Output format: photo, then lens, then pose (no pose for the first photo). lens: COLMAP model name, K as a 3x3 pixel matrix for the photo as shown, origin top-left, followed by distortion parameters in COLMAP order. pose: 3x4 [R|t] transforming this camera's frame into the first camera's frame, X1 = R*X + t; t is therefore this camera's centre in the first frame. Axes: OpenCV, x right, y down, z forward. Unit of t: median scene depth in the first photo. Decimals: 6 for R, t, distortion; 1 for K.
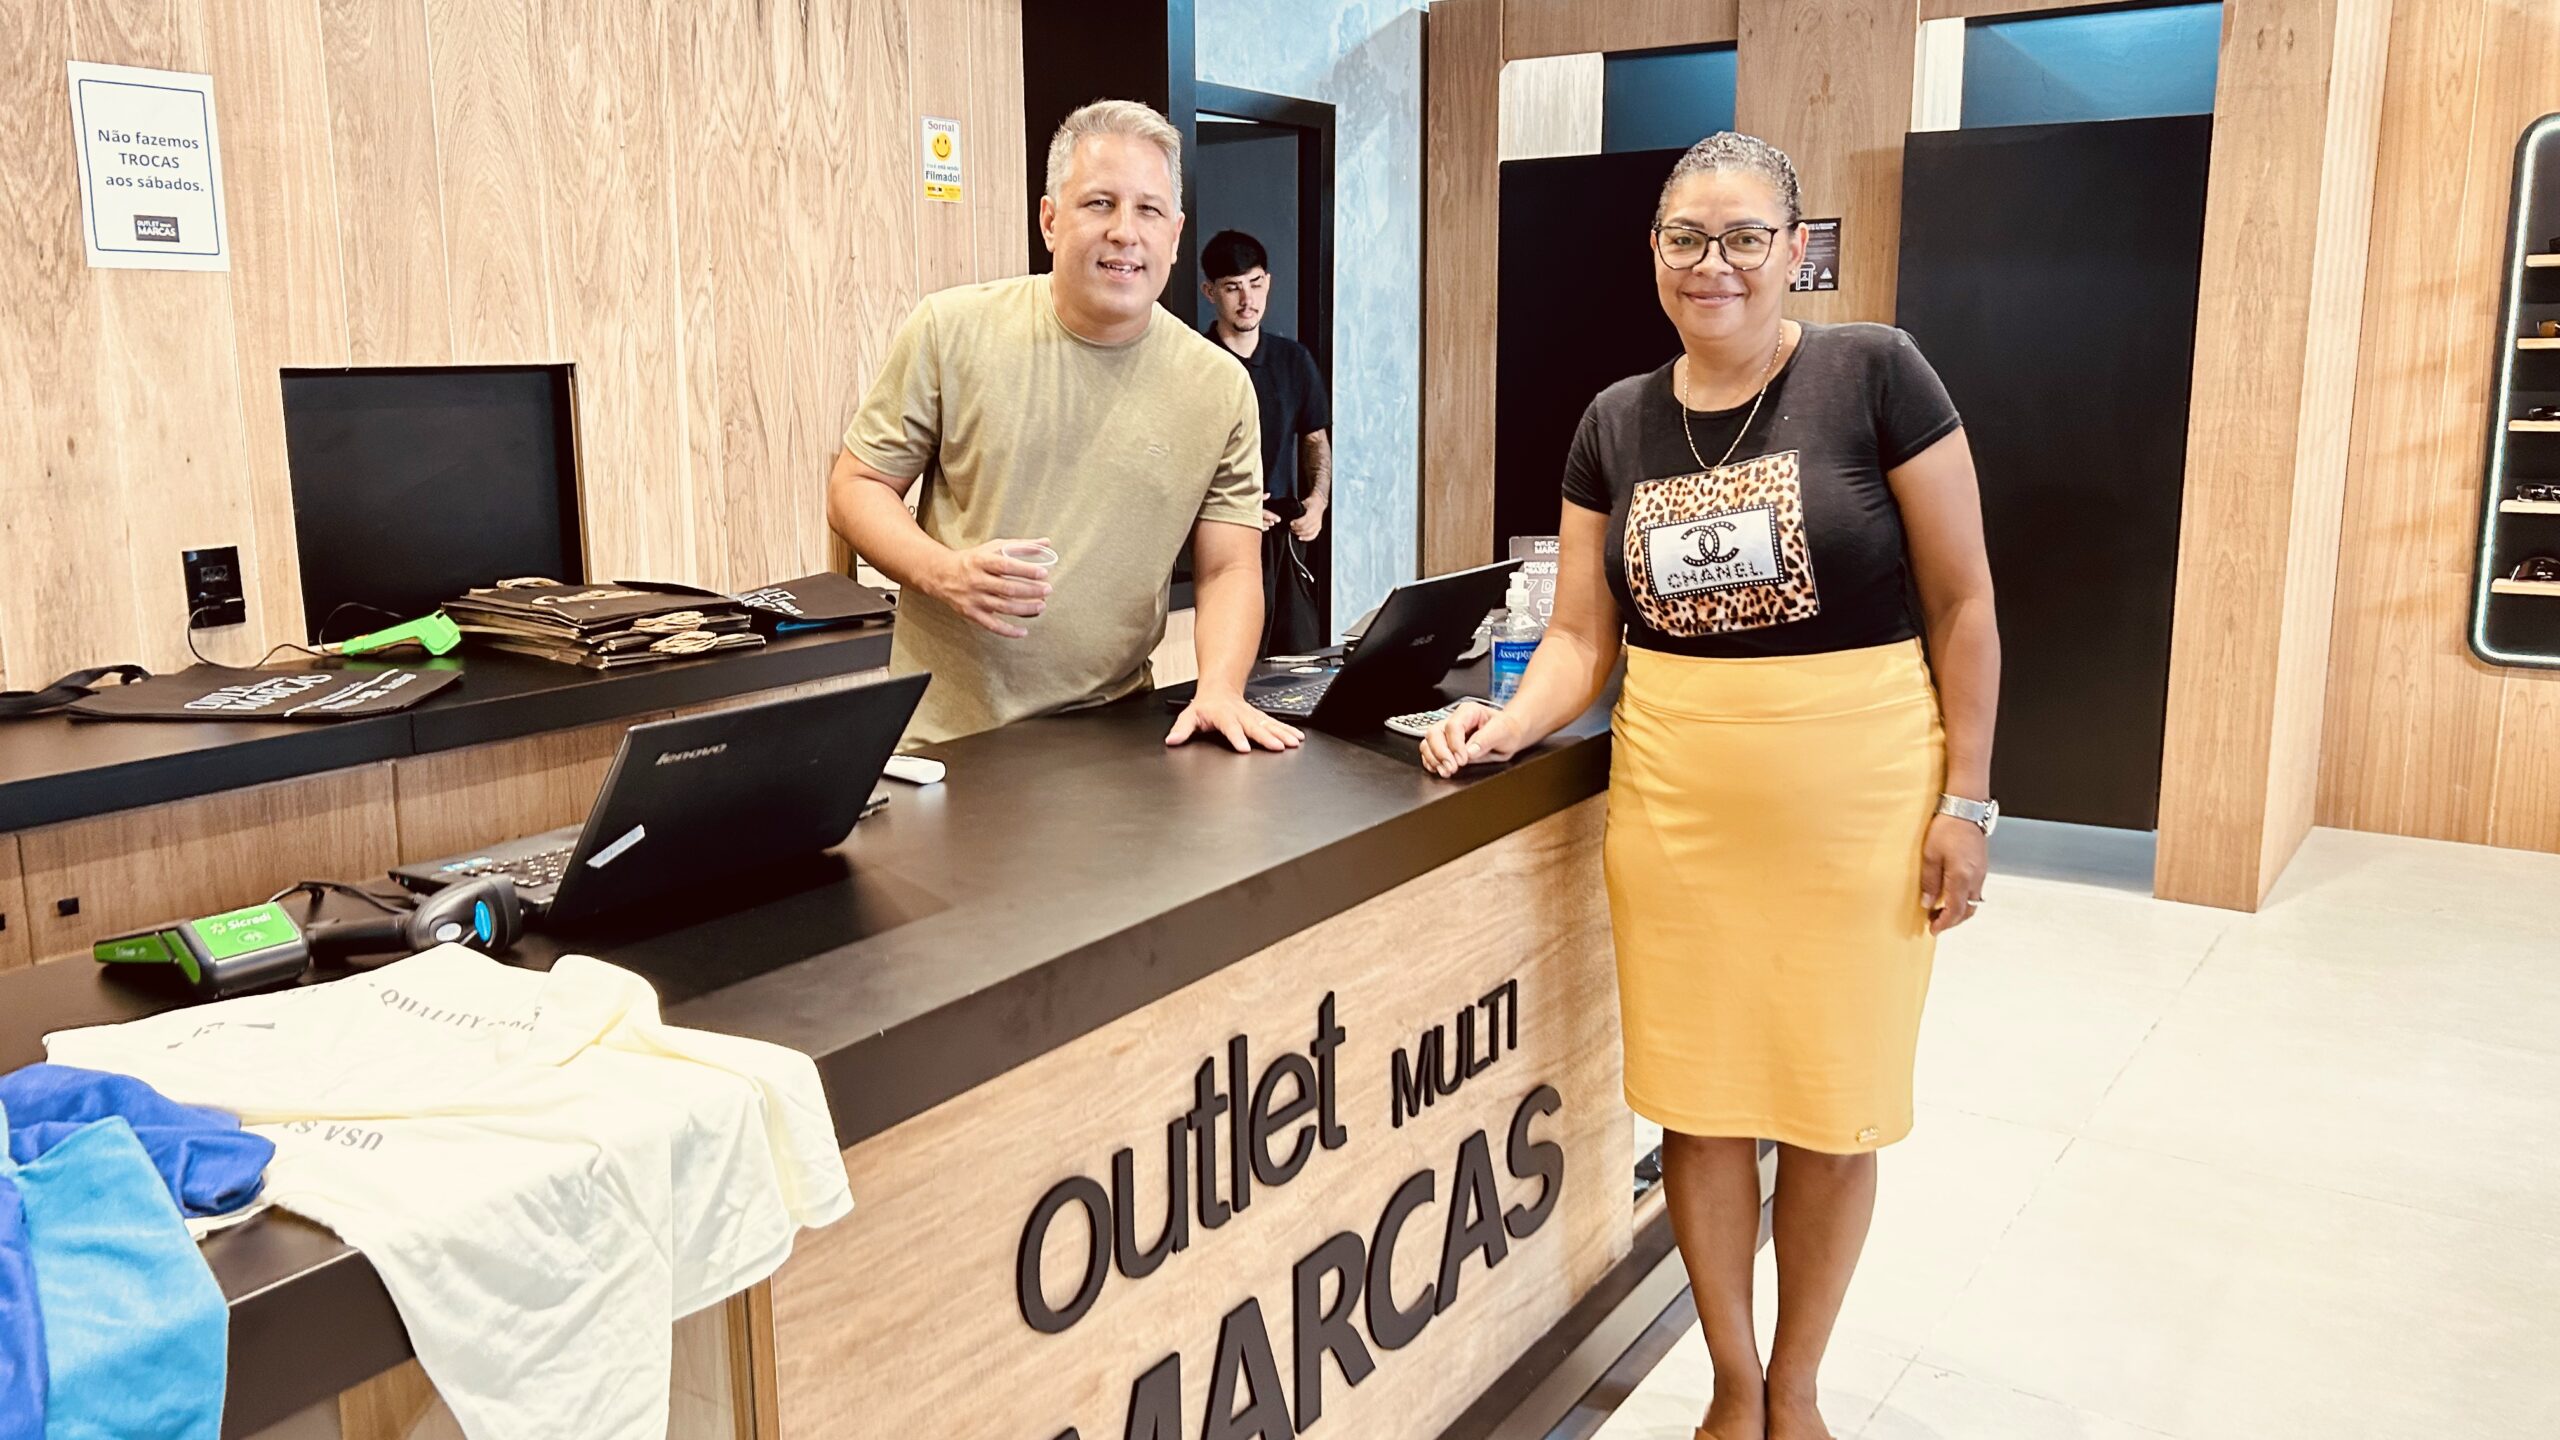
lens RADIAL K [[1945.6, 0, 1281.9], [0, 1945.6, 694.0], [0, 0, 1]] dist [0.050431, -0.055092]
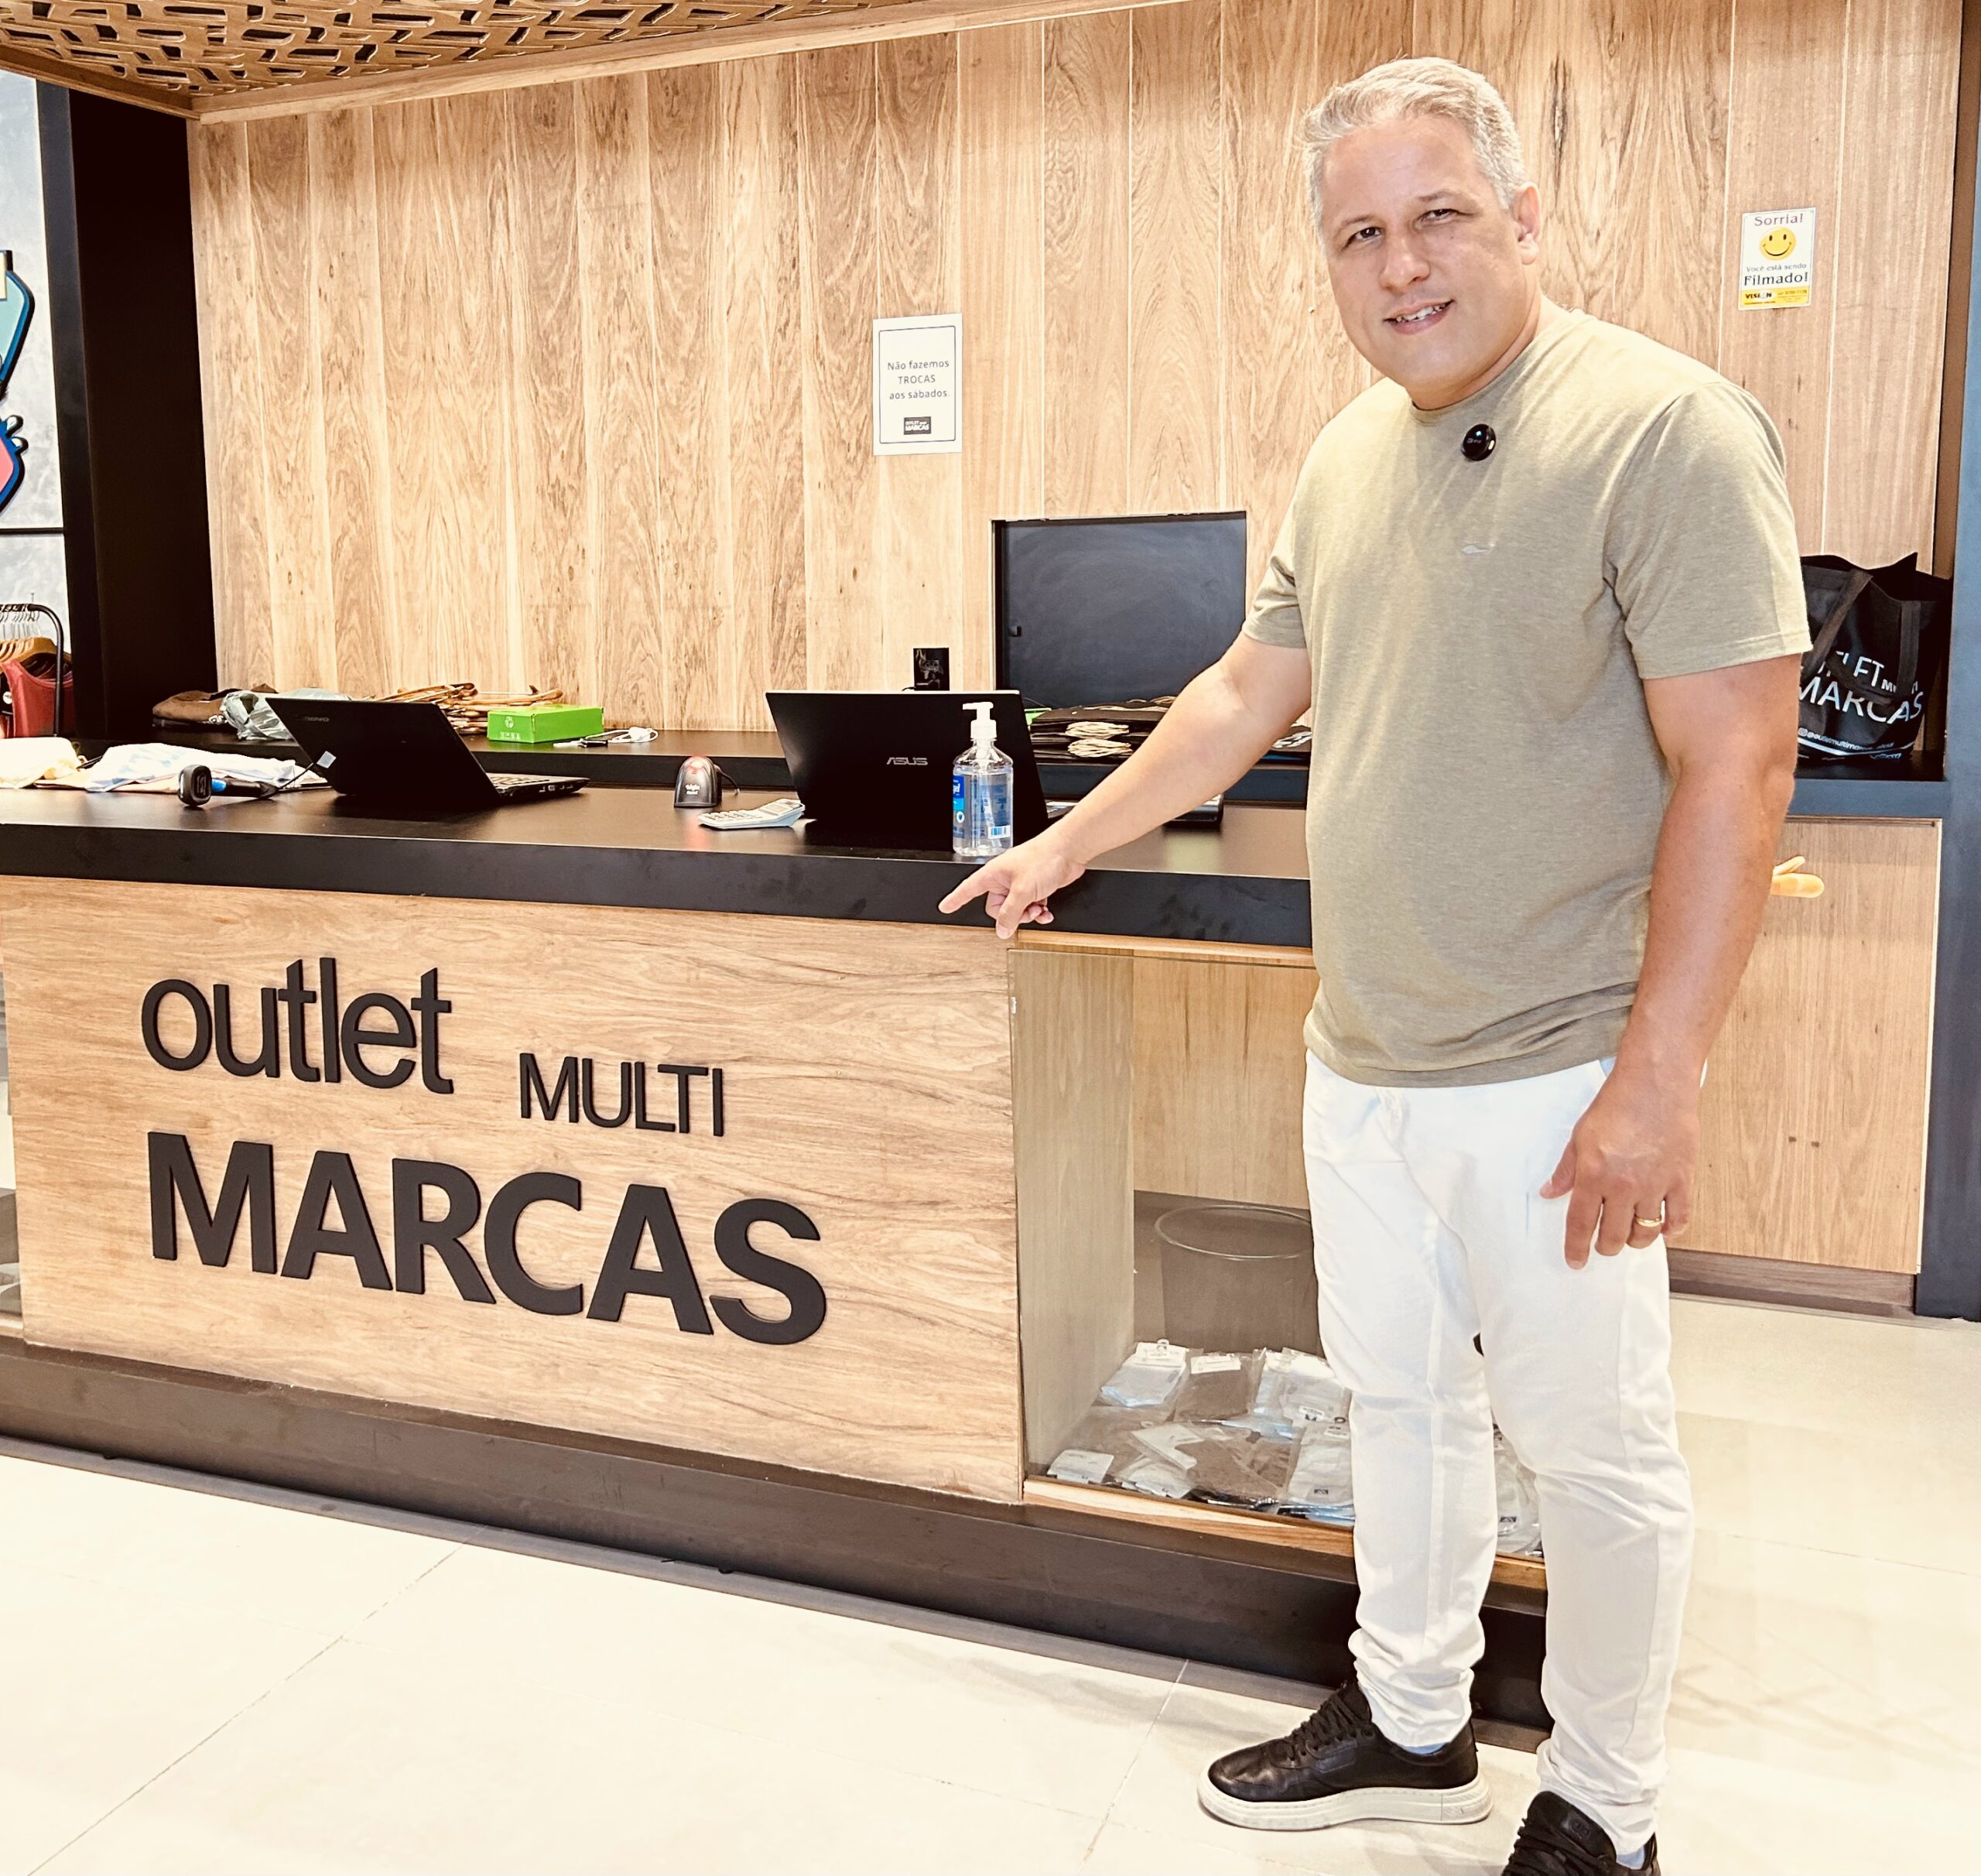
lens RADIAL K [[2130.9, 0, 771.0], [0, 2130.9, 836.7], [0, 0, 1]] dist [0.032639, 0.000000]
pose [[0.171778, 0.124177, -0.977278, 0.801524], [-0.159511, 0.982439, 0.096795, -0.059398], [0.972136, 0.139259, 0.188569, 0.518773]]
